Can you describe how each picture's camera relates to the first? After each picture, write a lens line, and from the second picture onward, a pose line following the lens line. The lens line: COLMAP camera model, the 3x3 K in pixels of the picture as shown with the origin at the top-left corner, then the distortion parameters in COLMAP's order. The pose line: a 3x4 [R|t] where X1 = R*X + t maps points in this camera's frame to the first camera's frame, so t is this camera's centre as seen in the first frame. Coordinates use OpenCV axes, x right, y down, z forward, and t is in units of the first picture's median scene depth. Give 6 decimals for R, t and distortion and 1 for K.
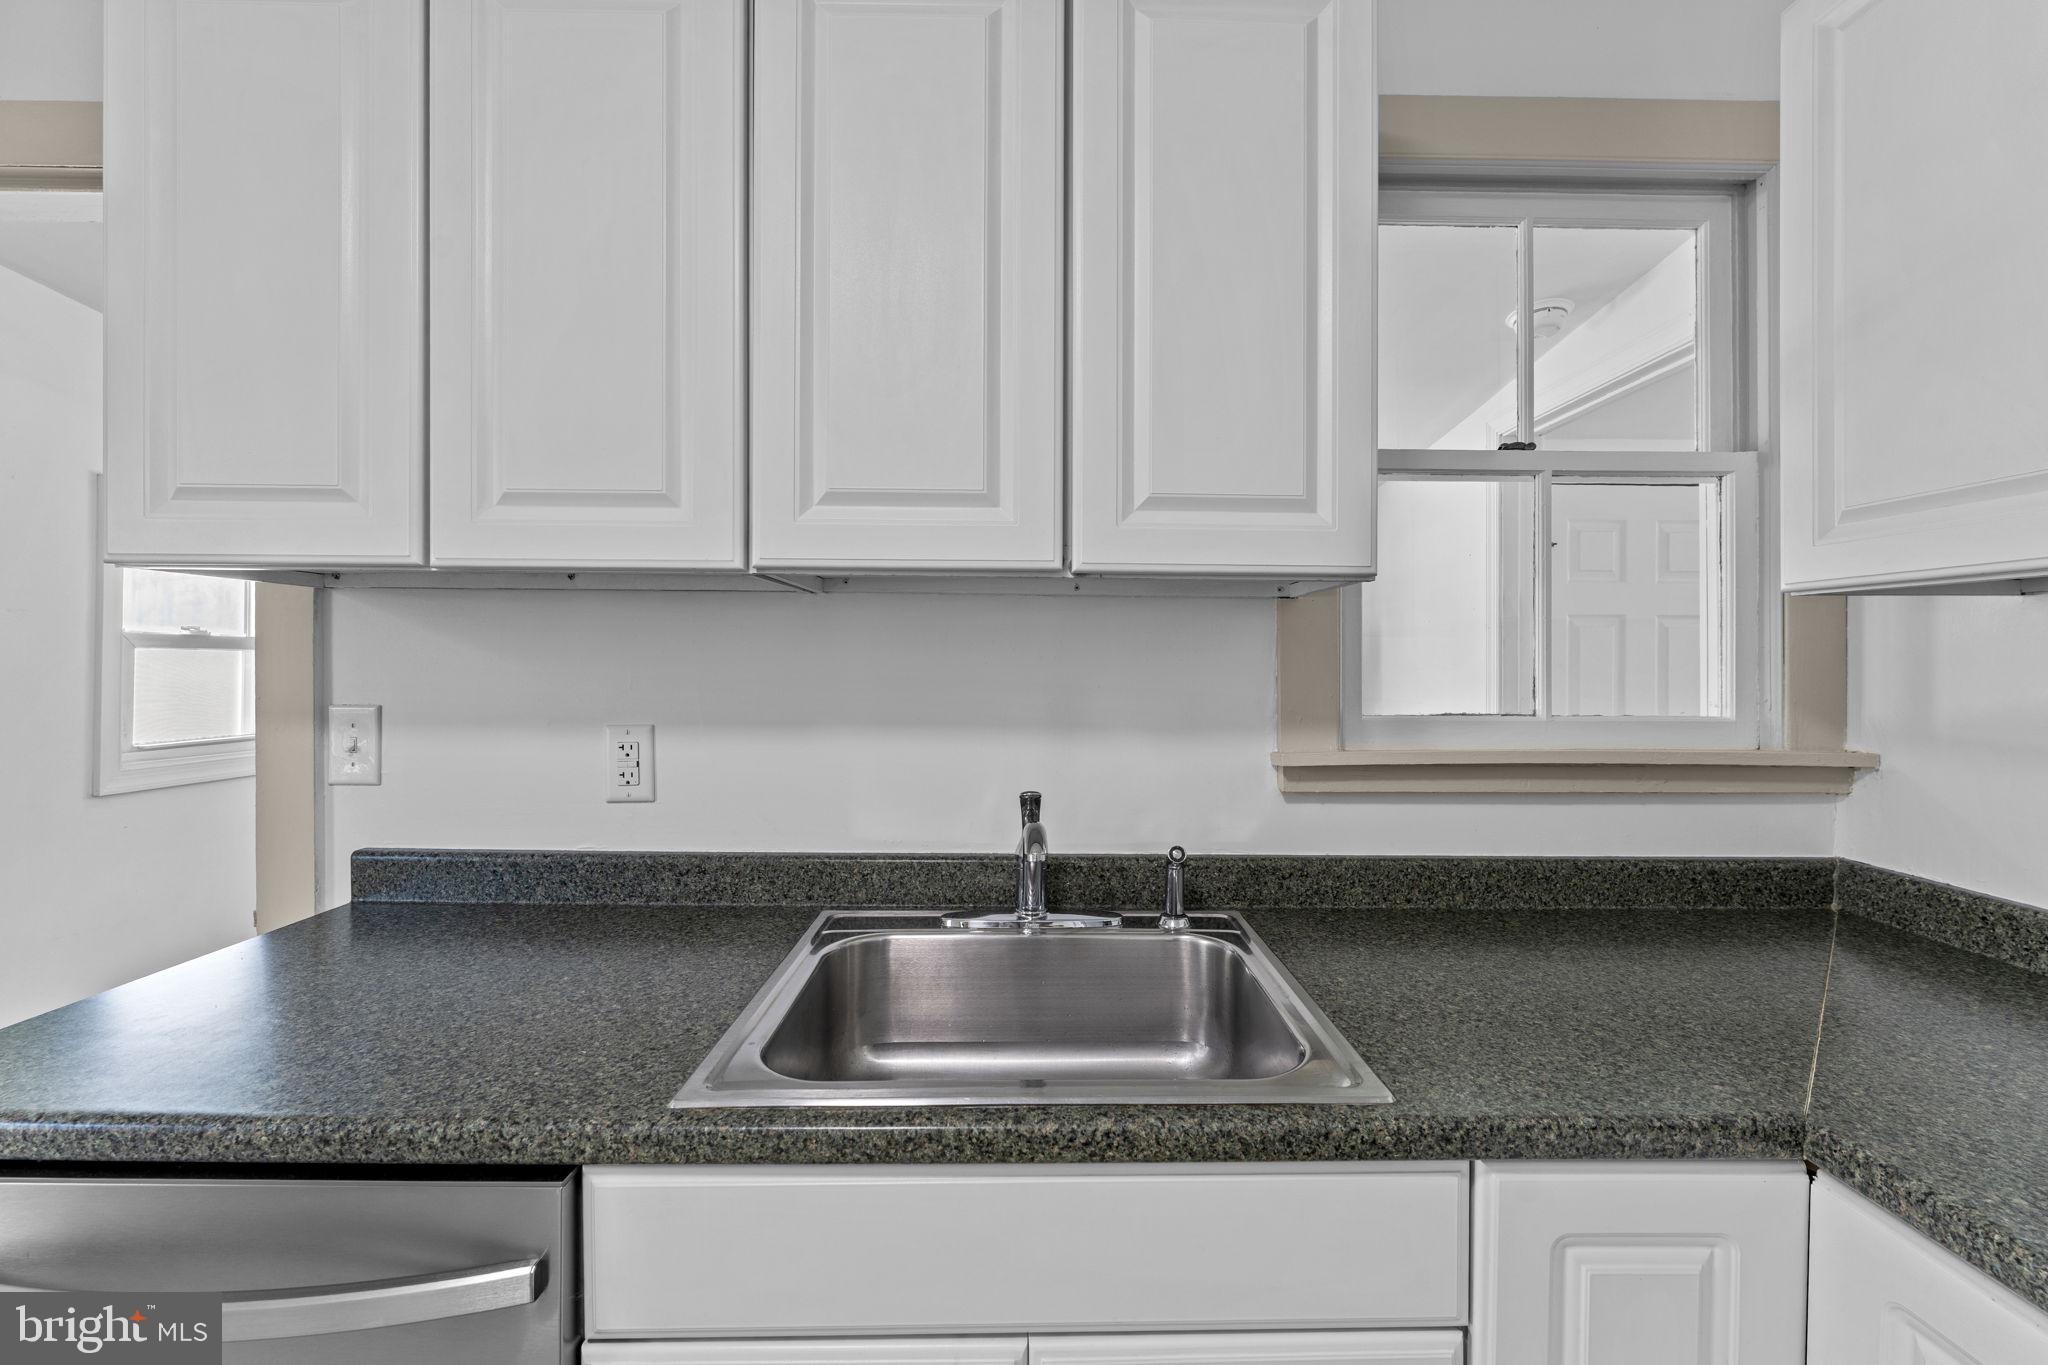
lens RADIAL K [[862.0, 0, 1045.4], [0, 862.0, 678.3], [0, 0, 1]] dist [-0.001890, 0.000118]
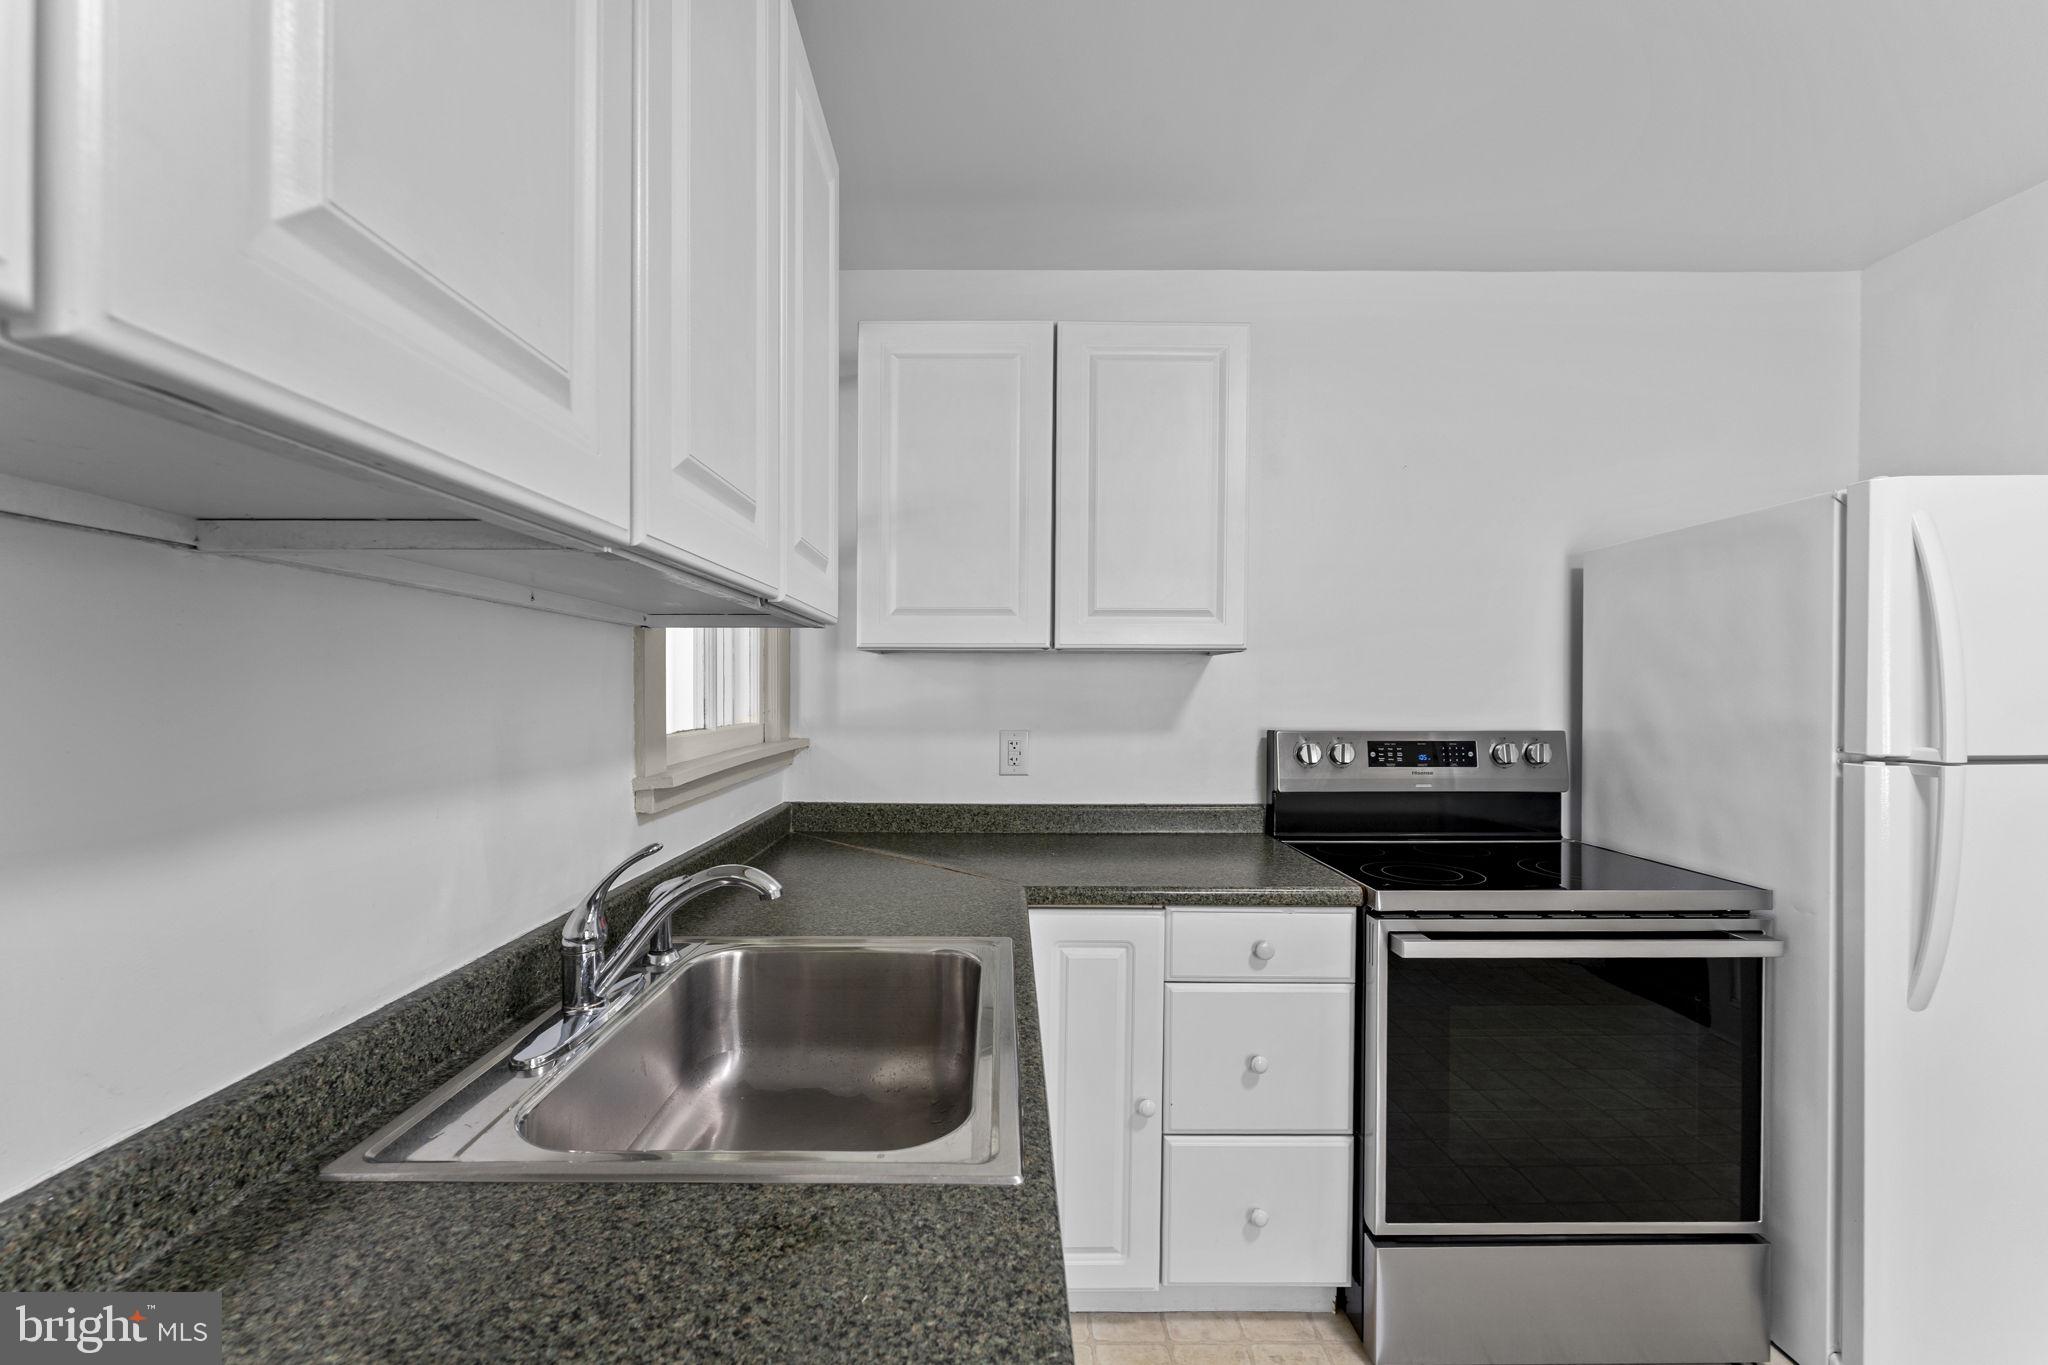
lens RADIAL K [[837.0, 0, 1007.3], [0, 837.0, 702.4], [0, 0, 1]] dist [0.000146, -0.000258]
pose [[0.013648, -0.025794, 0.999574, -0.735336], [0.018465, 0.999503, 0.025540, -0.021361], [-0.999736, 0.018108, 0.014118, 0.554999]]
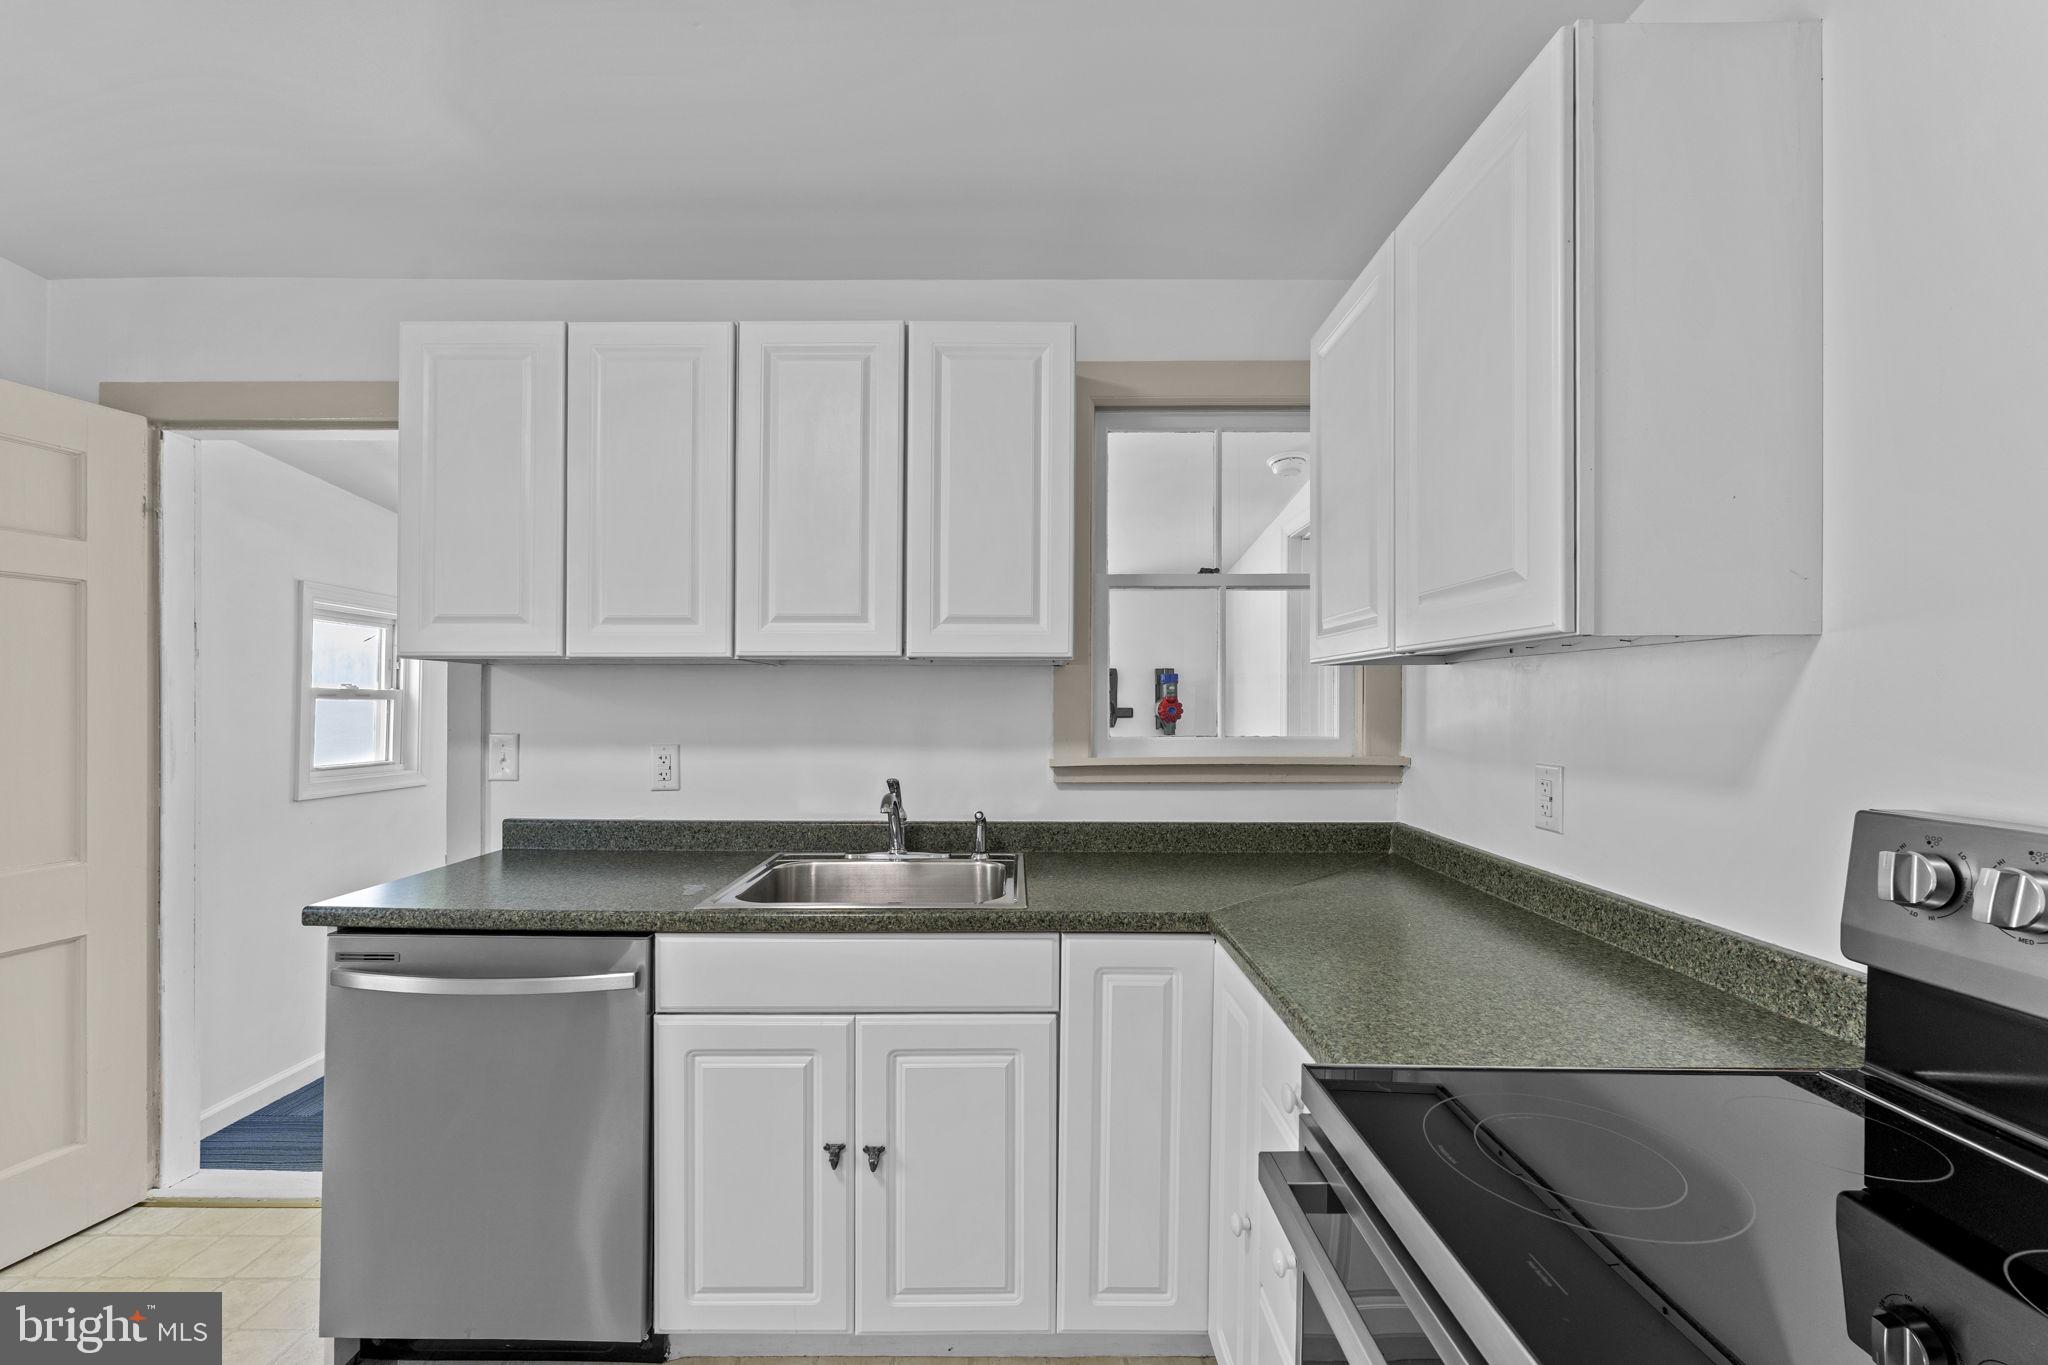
lens RADIAL K [[843.1, 0, 1017.6], [0, 843.1, 707.3], [0, 0, 1]] dist [-0.000753, -0.000537]
pose [[0.999683, -0.006366, -0.024350, 0.250495], [0.006021, 0.999881, -0.014235, 0.009147], [0.024438, 0.014084, 0.999602, -0.639408]]
